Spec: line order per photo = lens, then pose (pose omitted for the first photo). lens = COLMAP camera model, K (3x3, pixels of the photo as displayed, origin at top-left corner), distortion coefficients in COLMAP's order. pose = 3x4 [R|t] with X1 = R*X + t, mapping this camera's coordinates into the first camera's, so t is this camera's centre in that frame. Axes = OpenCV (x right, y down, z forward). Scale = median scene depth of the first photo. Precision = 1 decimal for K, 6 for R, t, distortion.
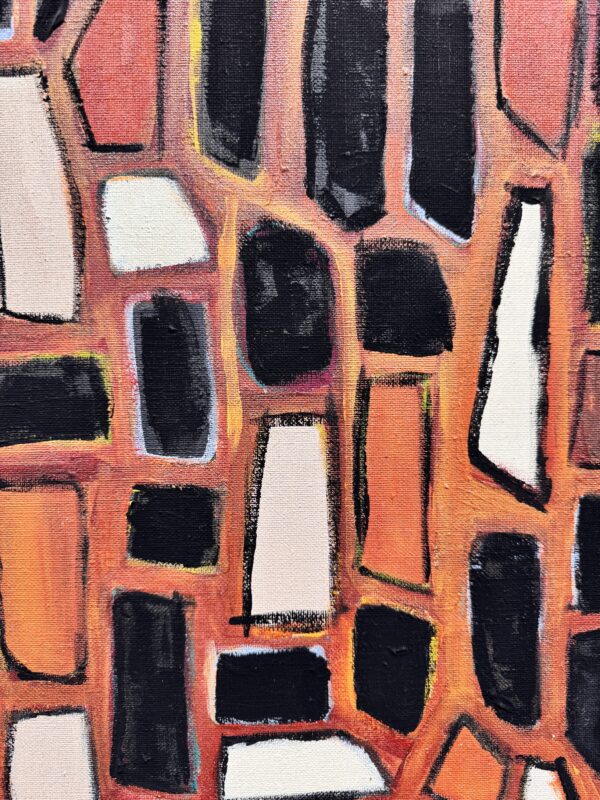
lens RADIAL K [[565.6, 0, 302.2], [0, 565.6, 395.4], [0, 0, 1]] dist [0.046220, -0.090843]
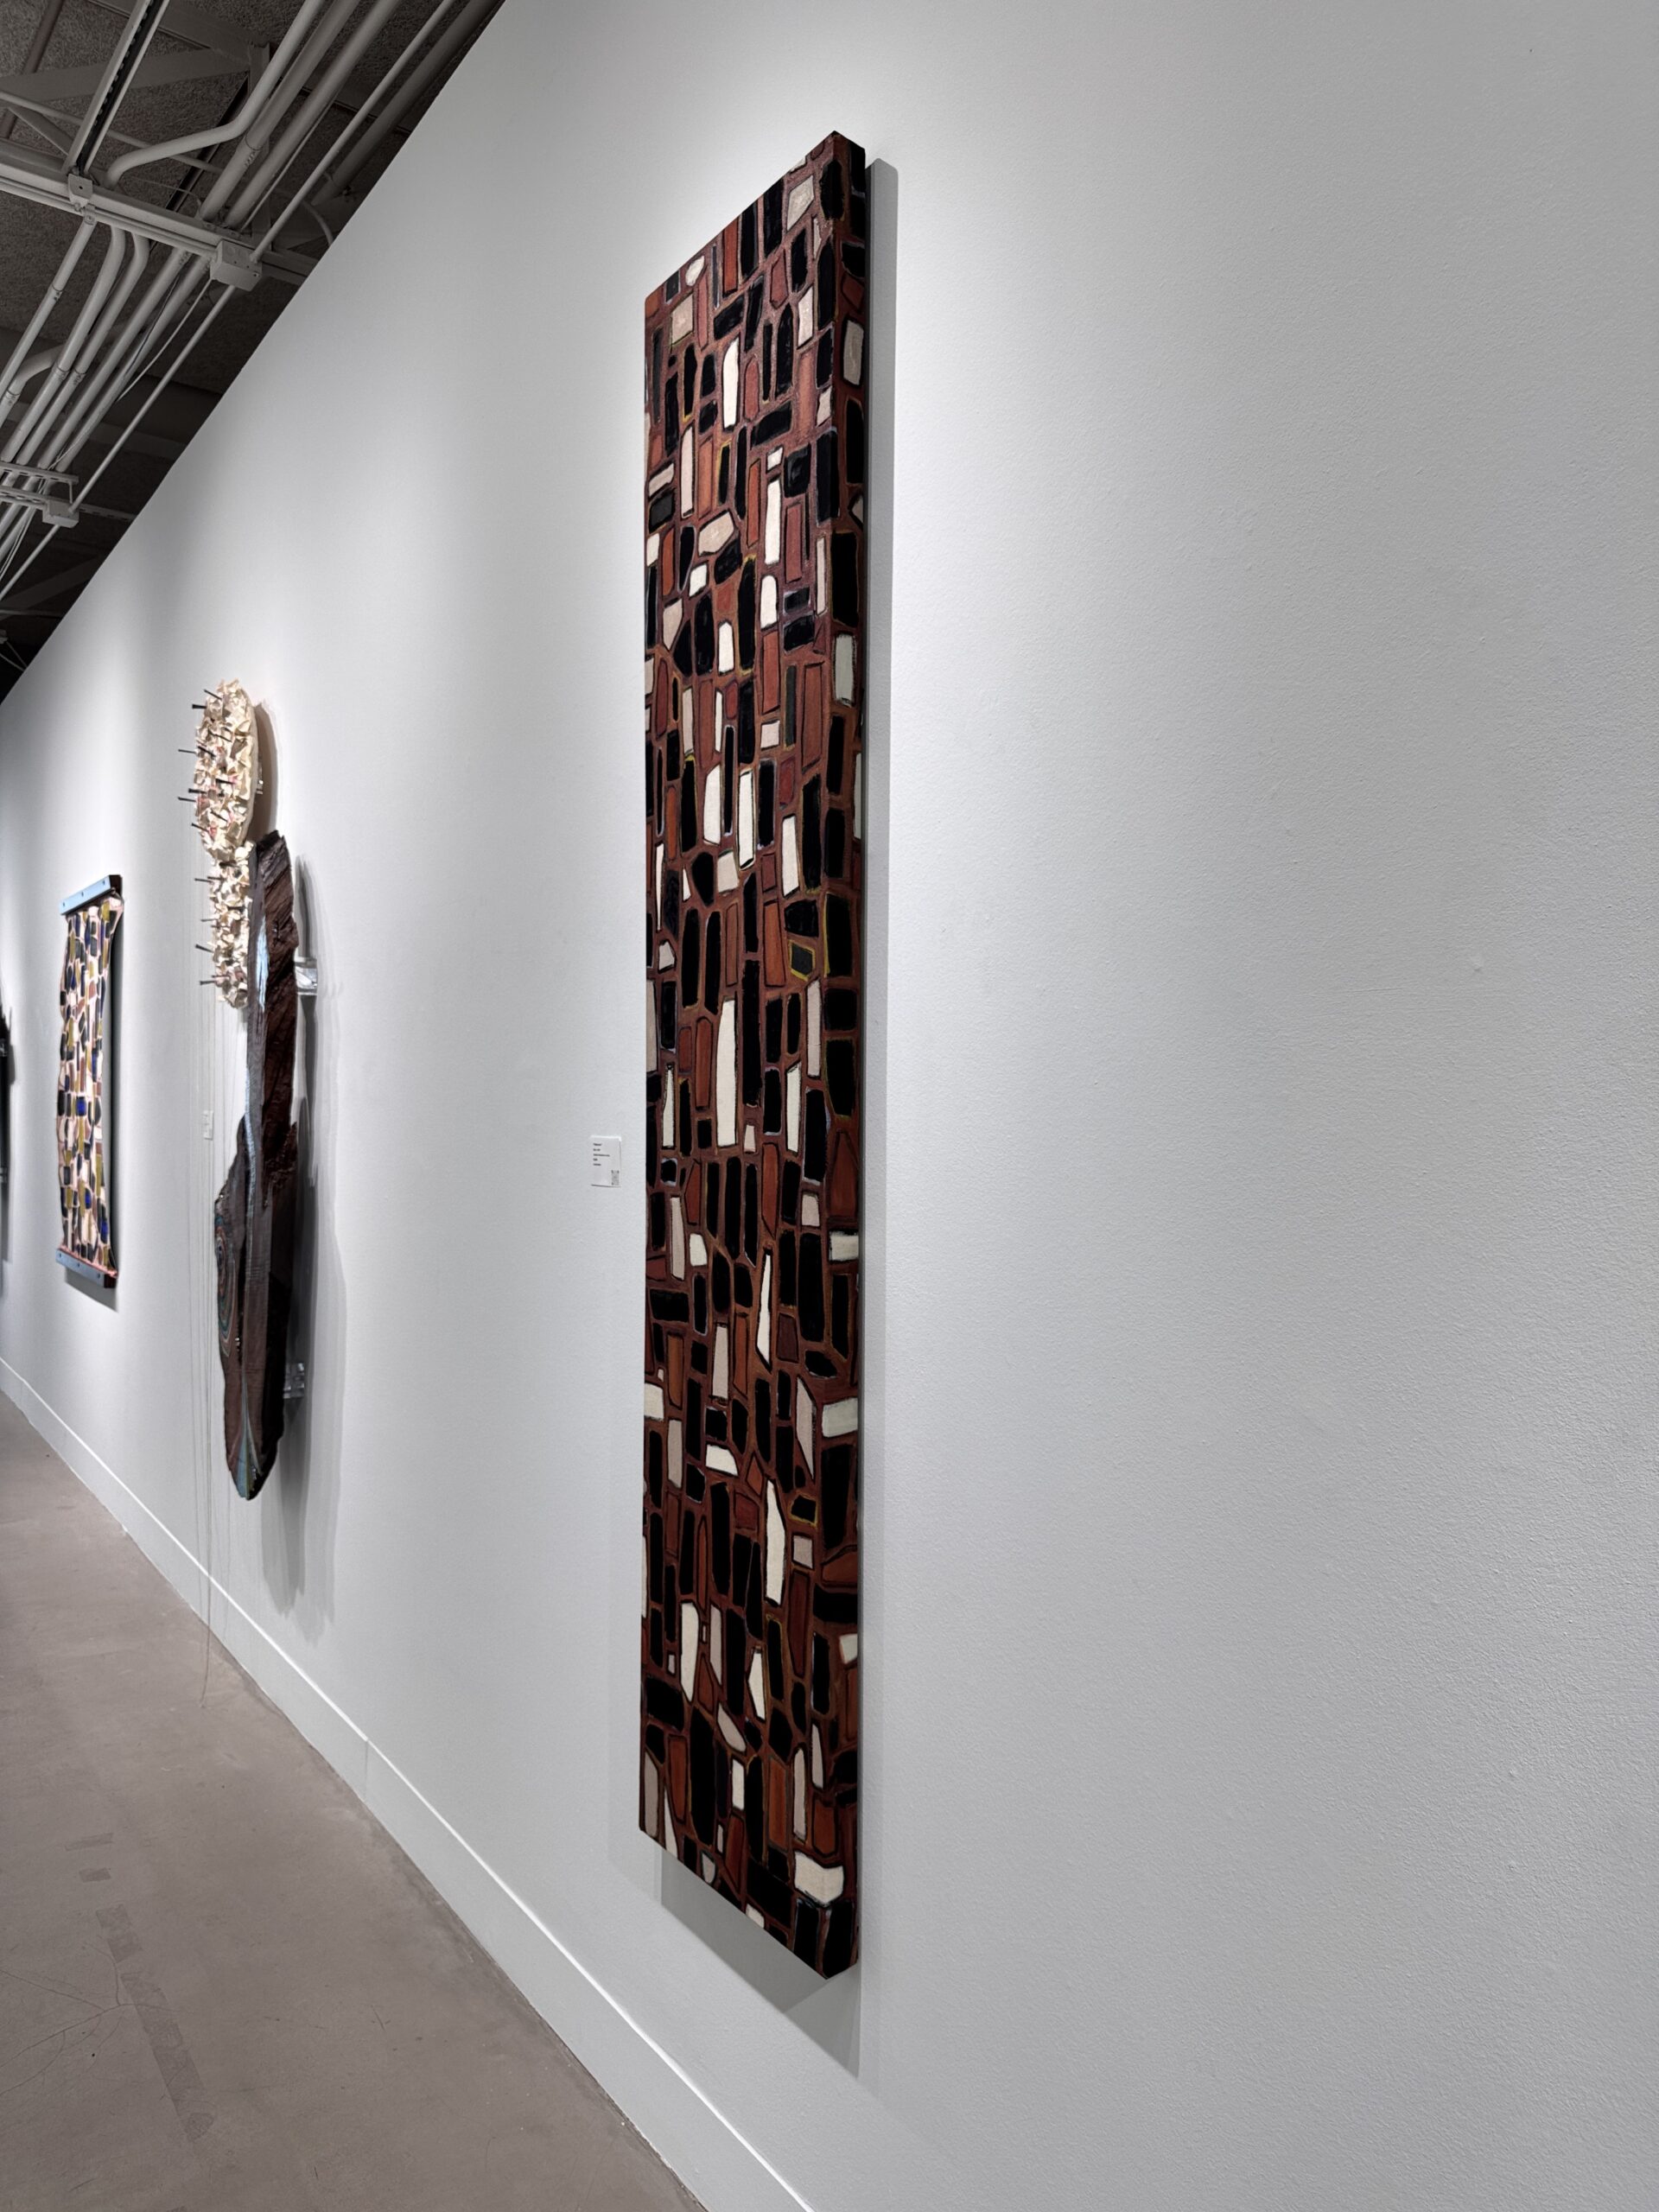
lens RADIAL K [[1564.0, 0, 847.3], [0, 1564.0, 1120.6], [0, 0, 1]] dist [0.046220, -0.090843]
pose [[0.555659, 0.024568, -0.831047, 6.535281], [-0.075336, 0.996939, -0.020899, -0.821578], [0.827990, 0.074220, 0.555809, -2.747527]]
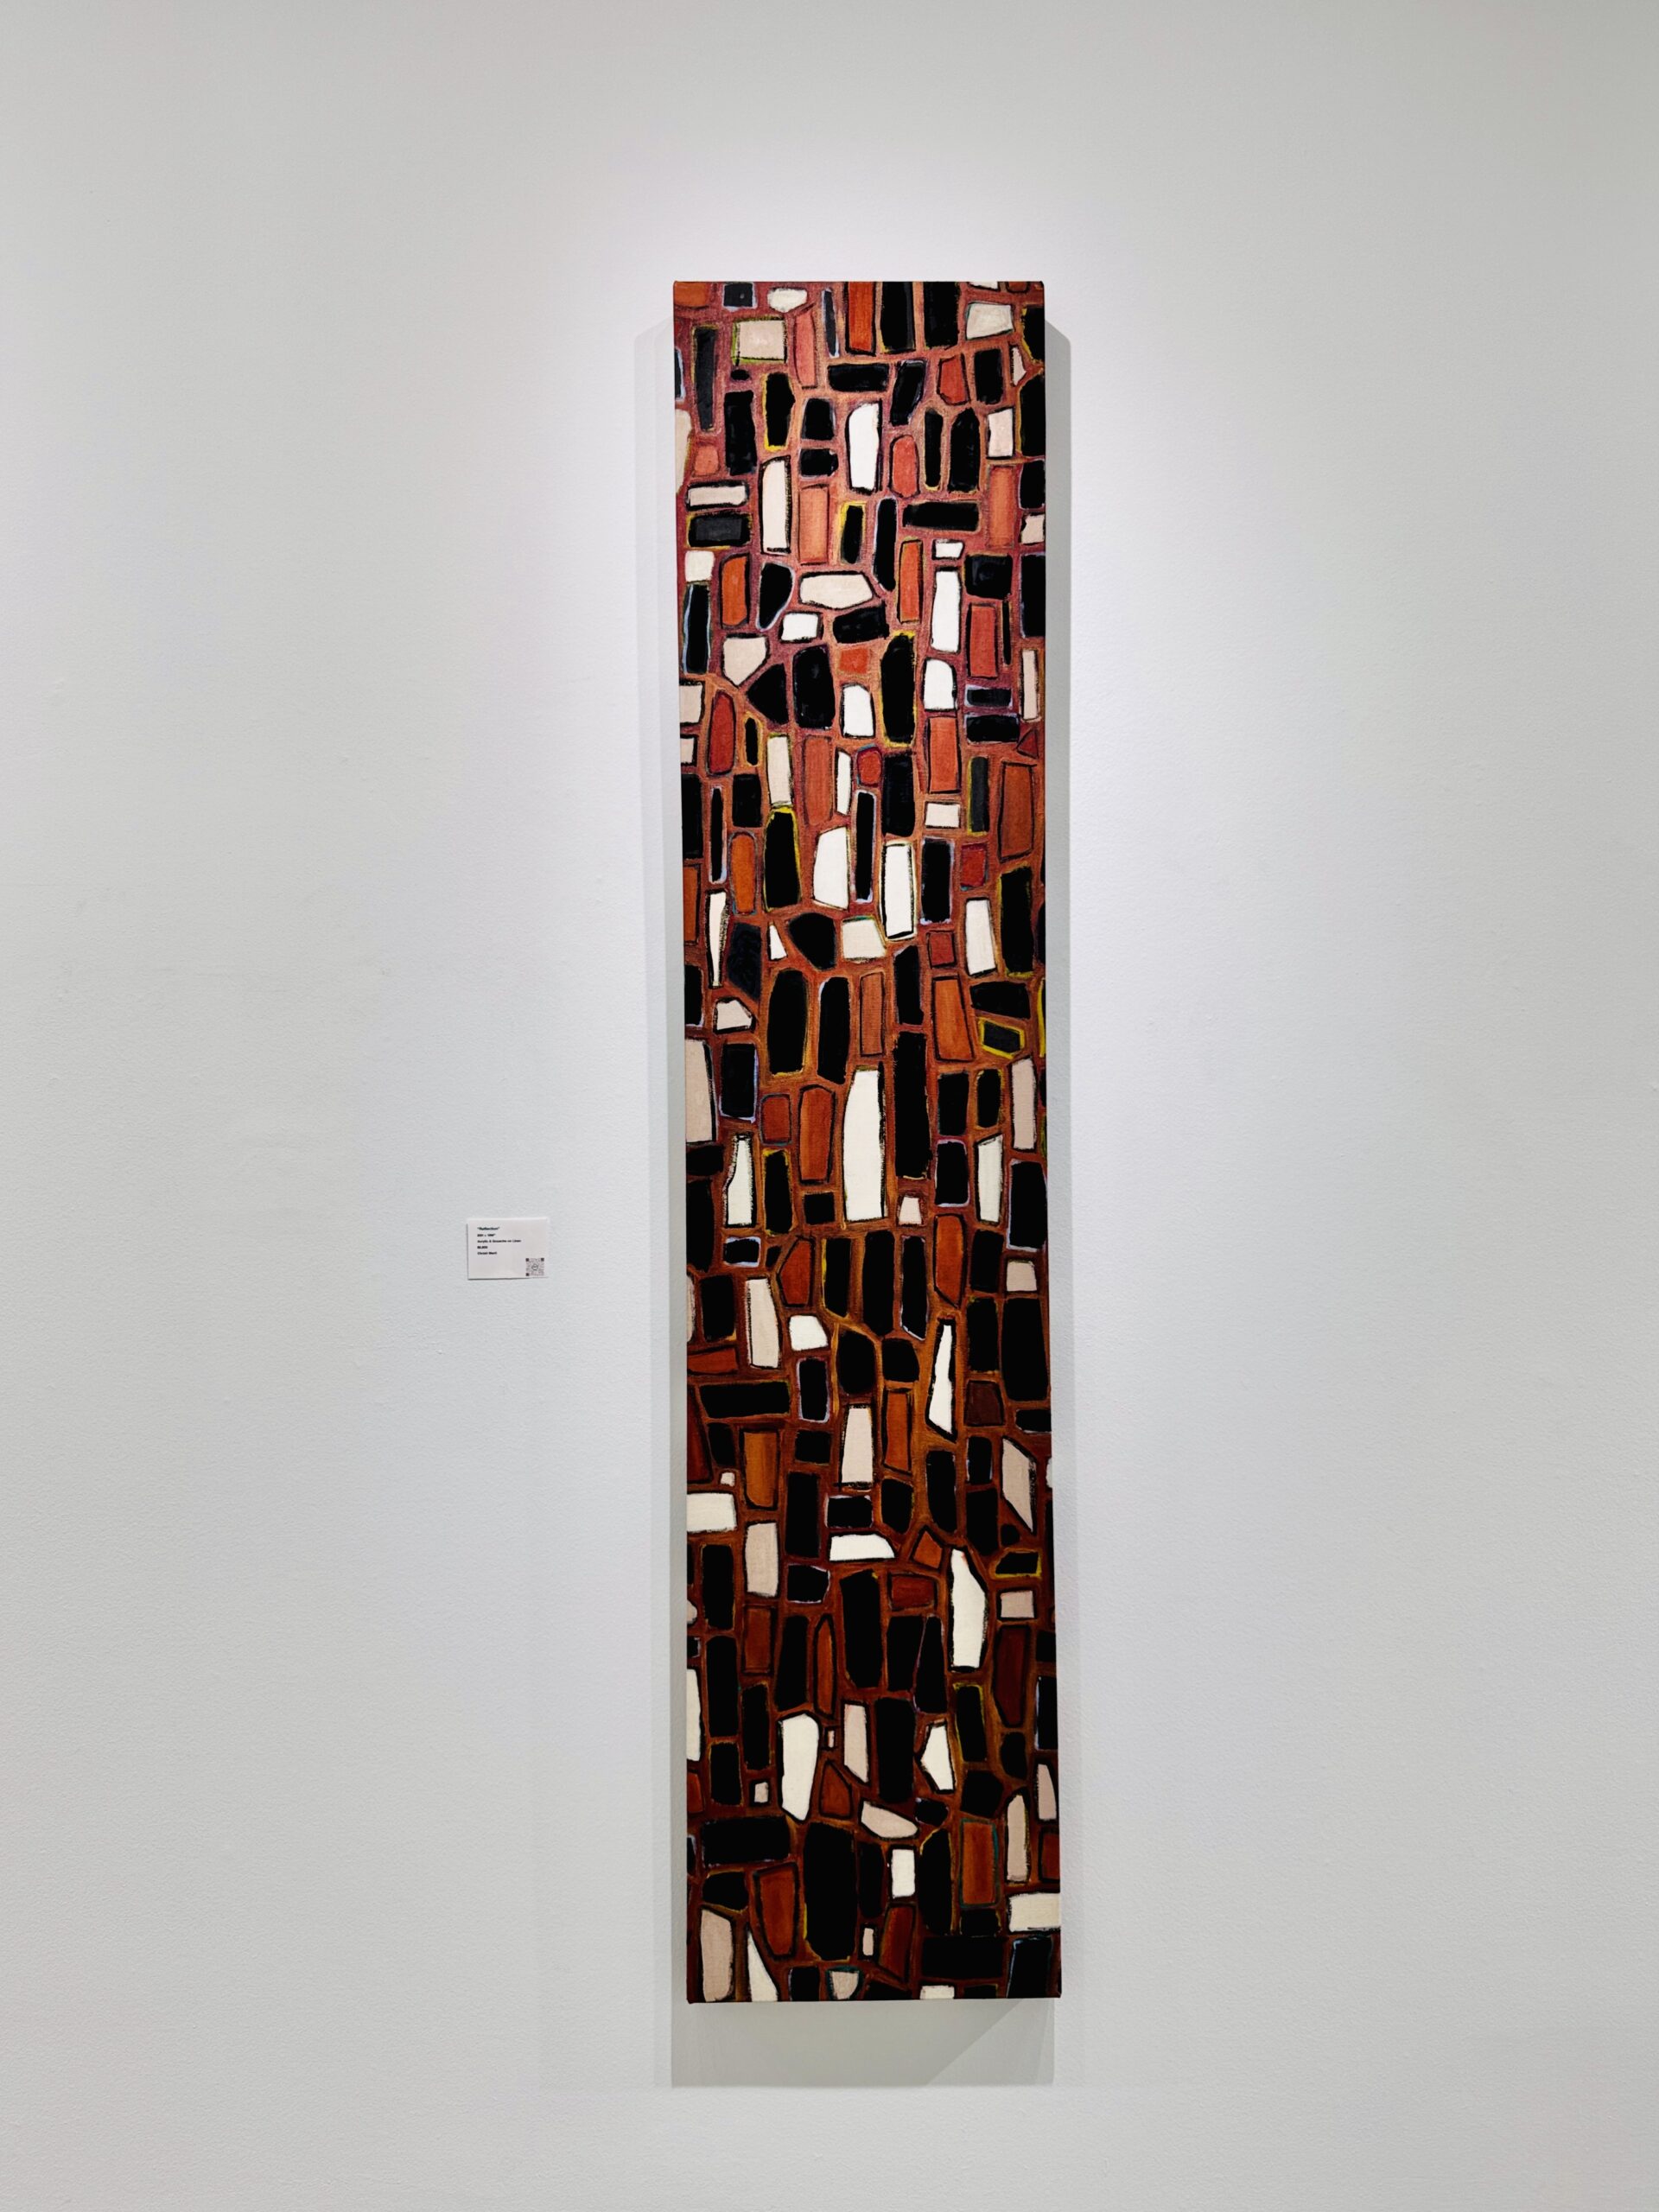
lens RADIAL K [[1564.0, 0, 815.6], [0, 1564.0, 1099.2], [0, 0, 1]] dist [0.046220, -0.090843]
pose [[0.999965, 0.007036, -0.004580, -0.191416], [-0.007409, 0.996172, -0.087102, -0.739007], [0.003950, 0.087133, 0.996189, -6.348682]]
